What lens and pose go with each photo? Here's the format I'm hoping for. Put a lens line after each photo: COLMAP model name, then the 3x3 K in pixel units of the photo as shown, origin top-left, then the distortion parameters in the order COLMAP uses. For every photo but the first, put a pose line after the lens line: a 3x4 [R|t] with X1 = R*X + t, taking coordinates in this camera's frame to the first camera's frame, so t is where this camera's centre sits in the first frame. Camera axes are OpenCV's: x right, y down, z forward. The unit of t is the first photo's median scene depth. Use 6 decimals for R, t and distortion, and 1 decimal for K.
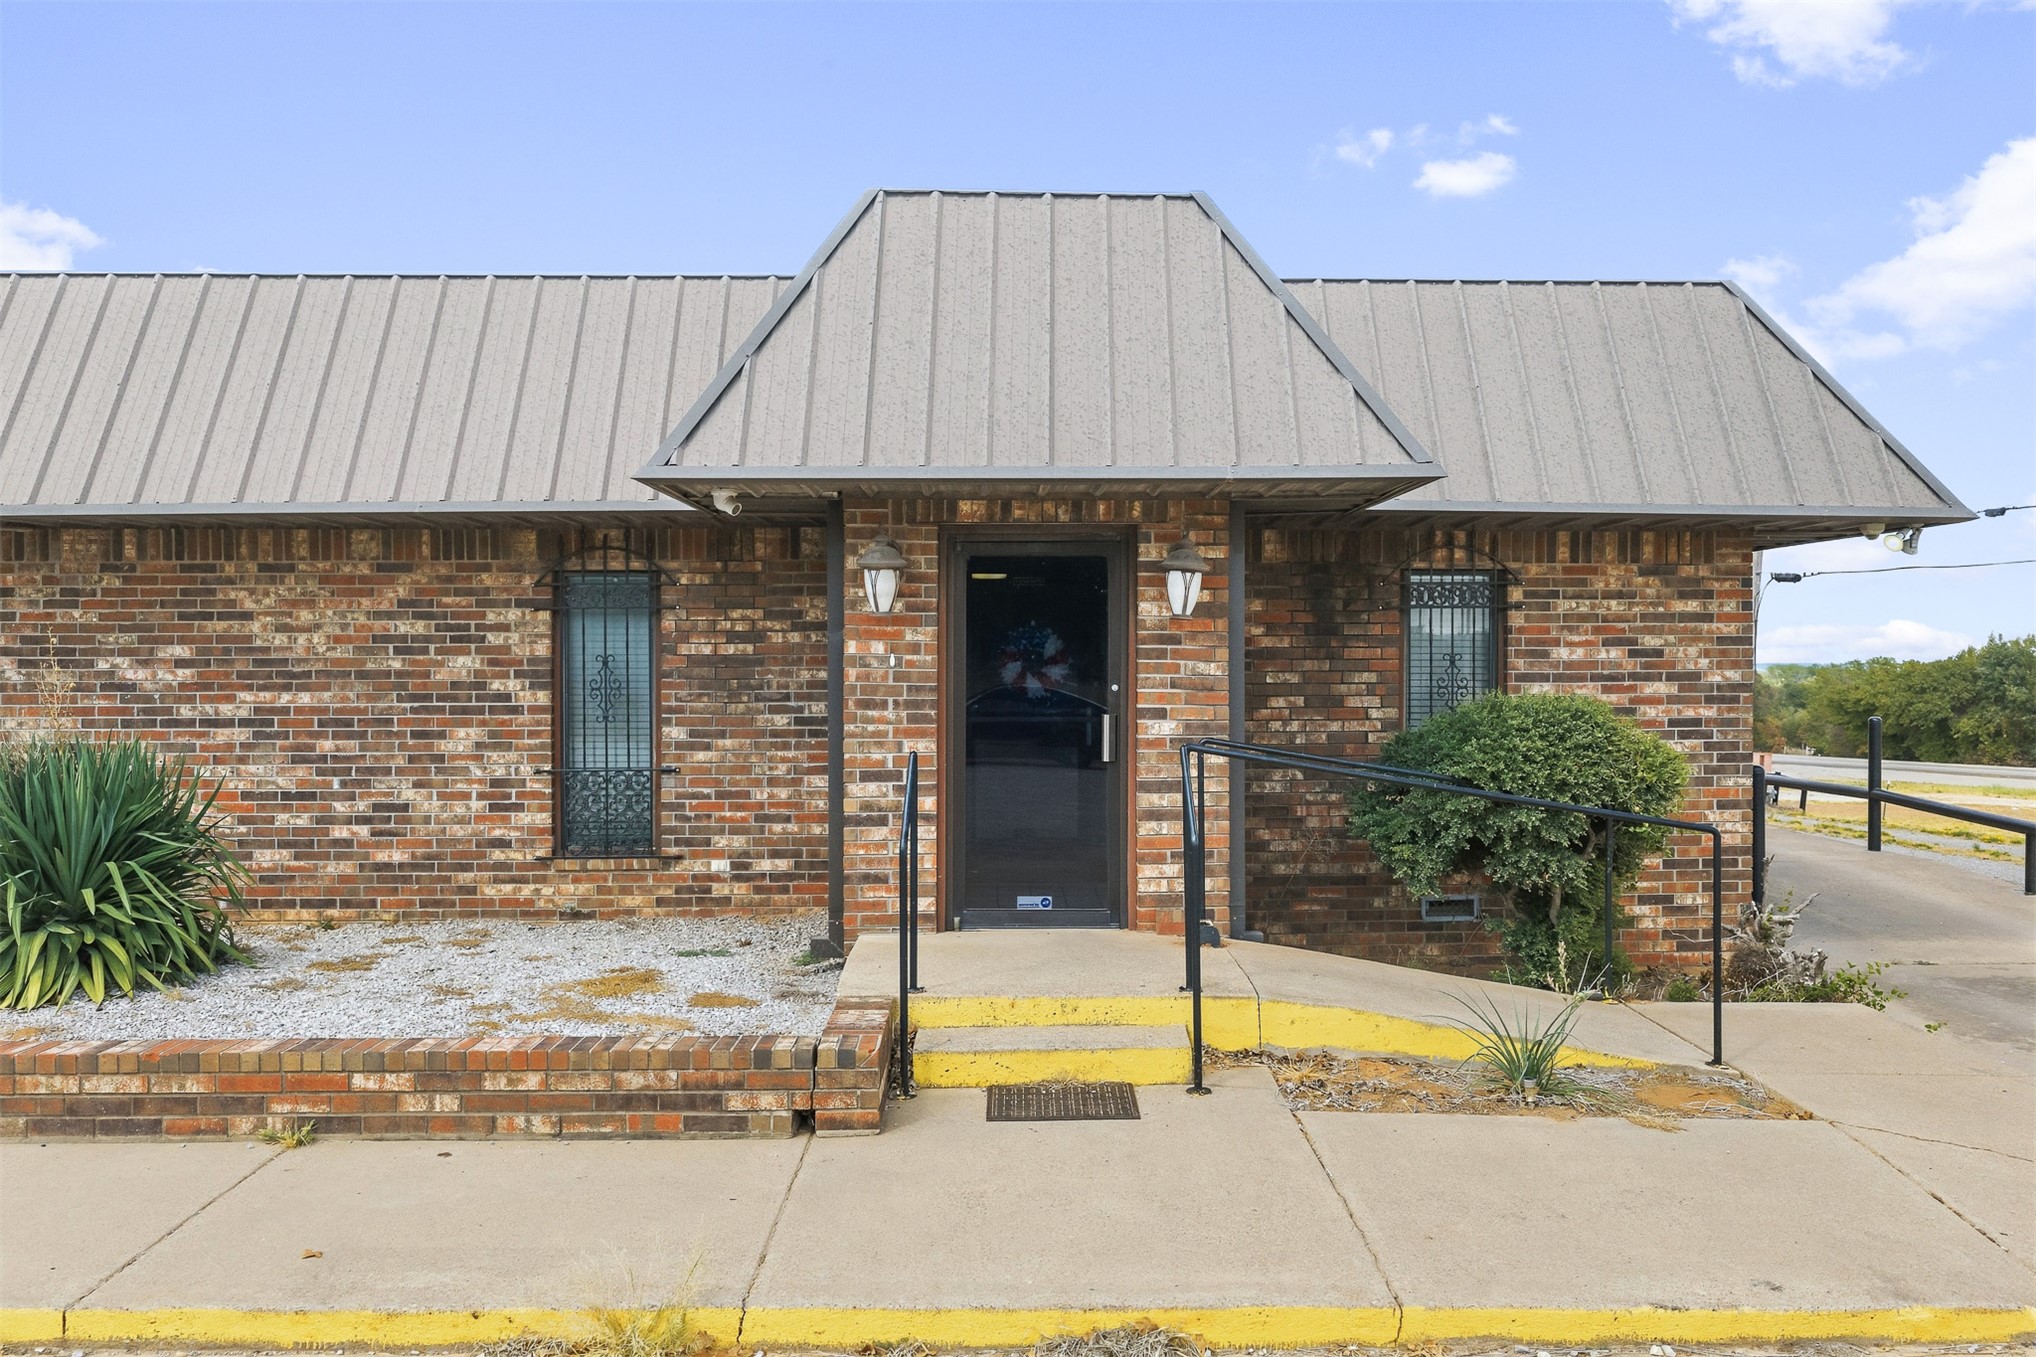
lens RADIAL K [[1695.2, 0, 1018.4], [0, 1695.2, 681.2], [0, 0, 1]] dist [-0.000274, -0.000934]
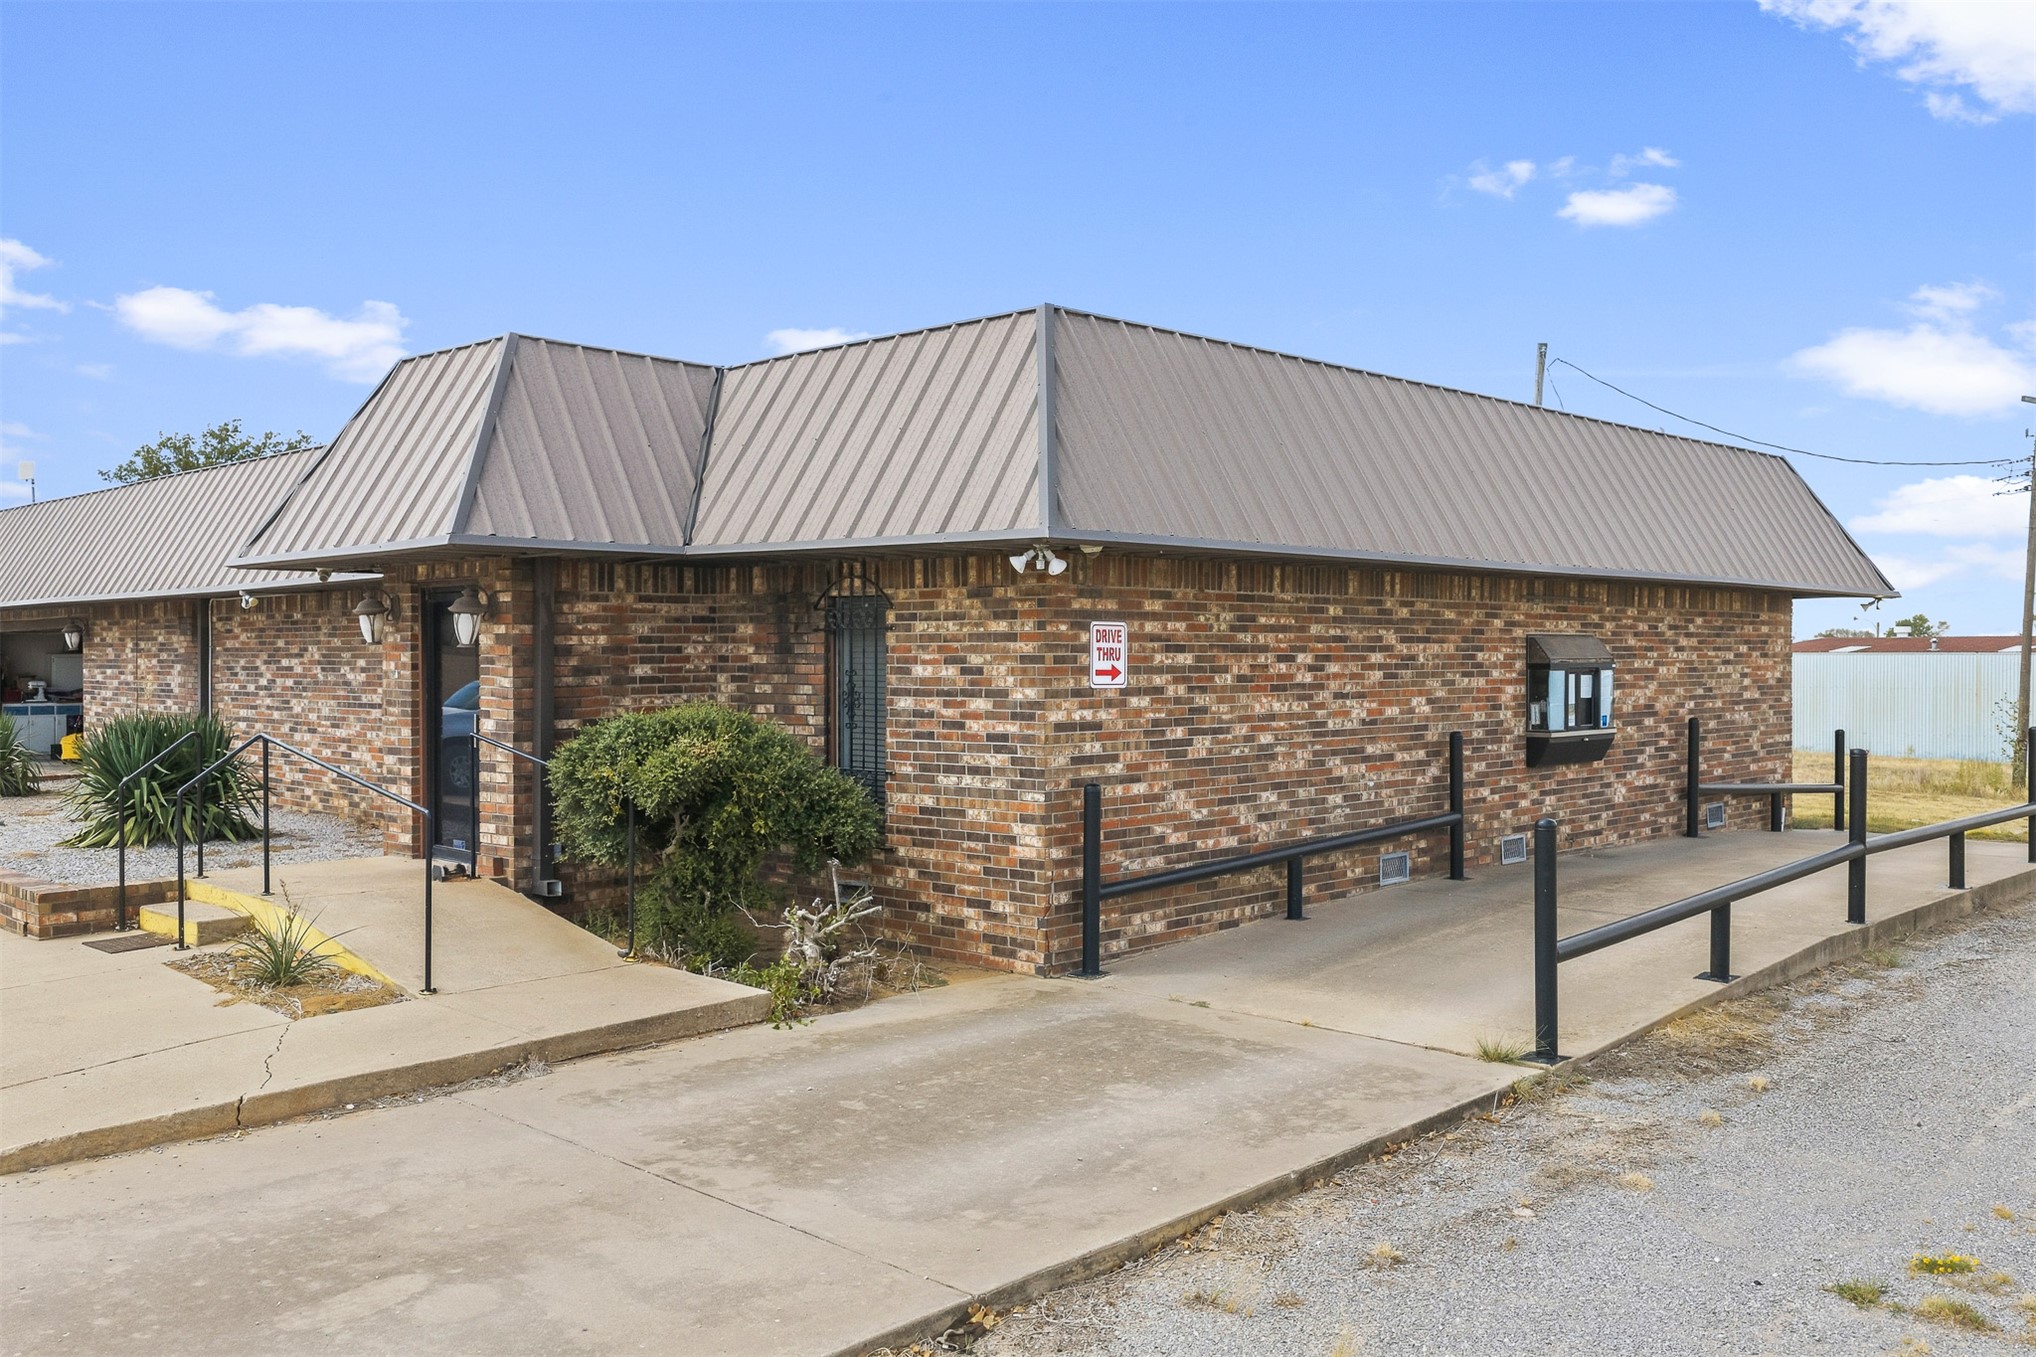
lens RADIAL K [[1695.2, 0, 1019.1], [0, 1695.2, 674.2], [0, 0, 1]] dist [-0.000274, -0.000934]
pose [[0.713556, 0.009542, -0.700533, 1.136192], [-0.008403, 0.999952, 0.005061, -0.020087], [0.700547, 0.002275, 0.713602, 0.262308]]
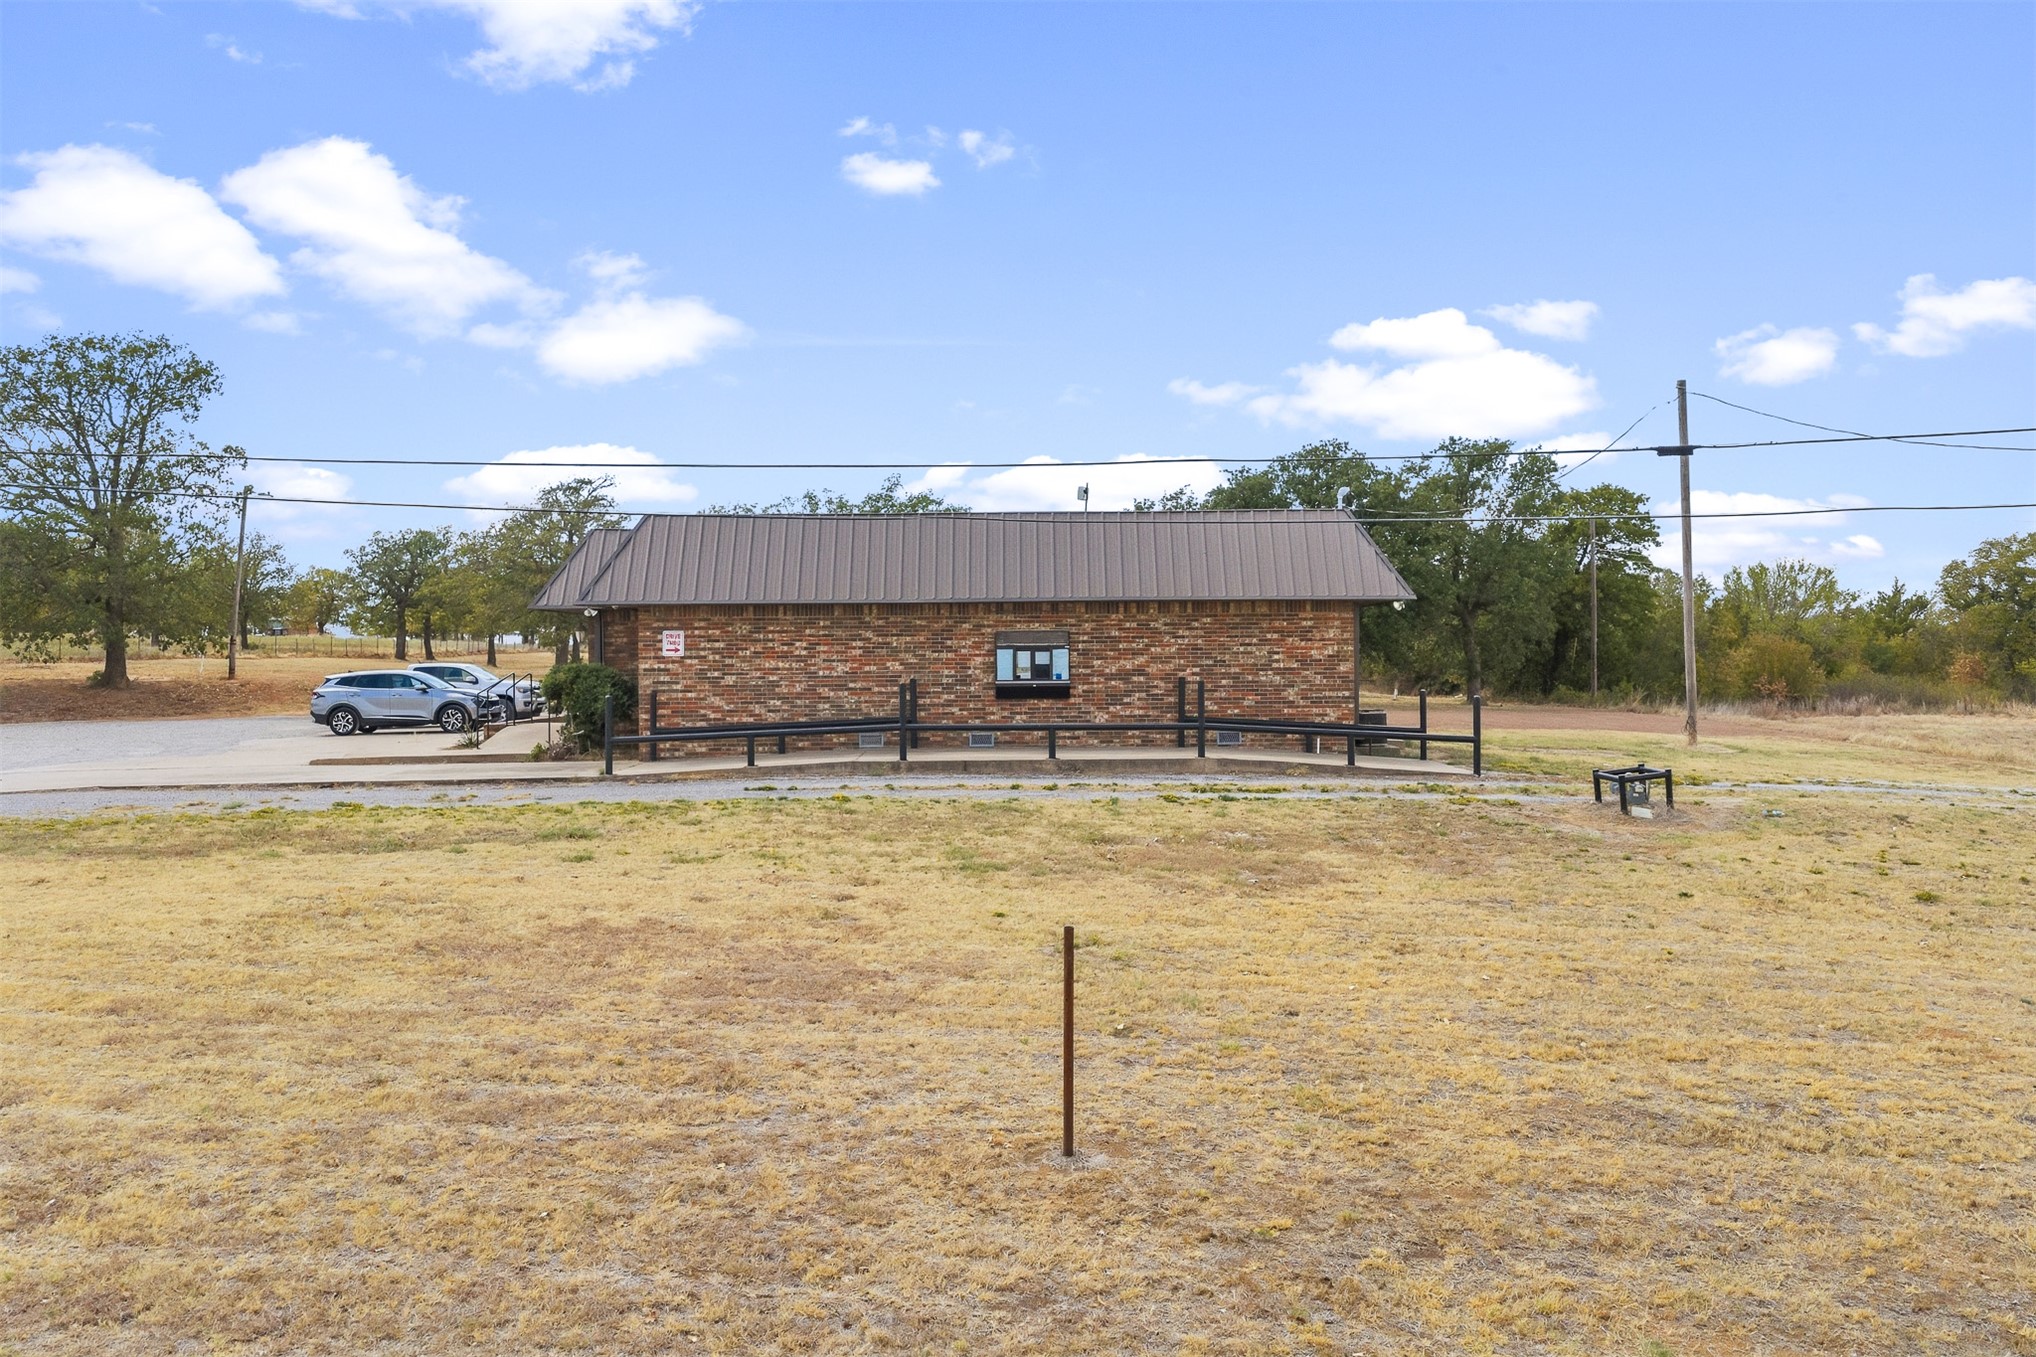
lens RADIAL K [[1695.2, 0, 1017.7], [0, 1695.2, 674.6], [0, 0, 1]] dist [-0.000274, -0.000934]
pose [[0.034956, 0.010984, -0.999328, 3.237978], [-0.004492, 0.999931, 0.010833, -0.008859], [0.999379, 0.004110, 0.035003, 1.517748]]
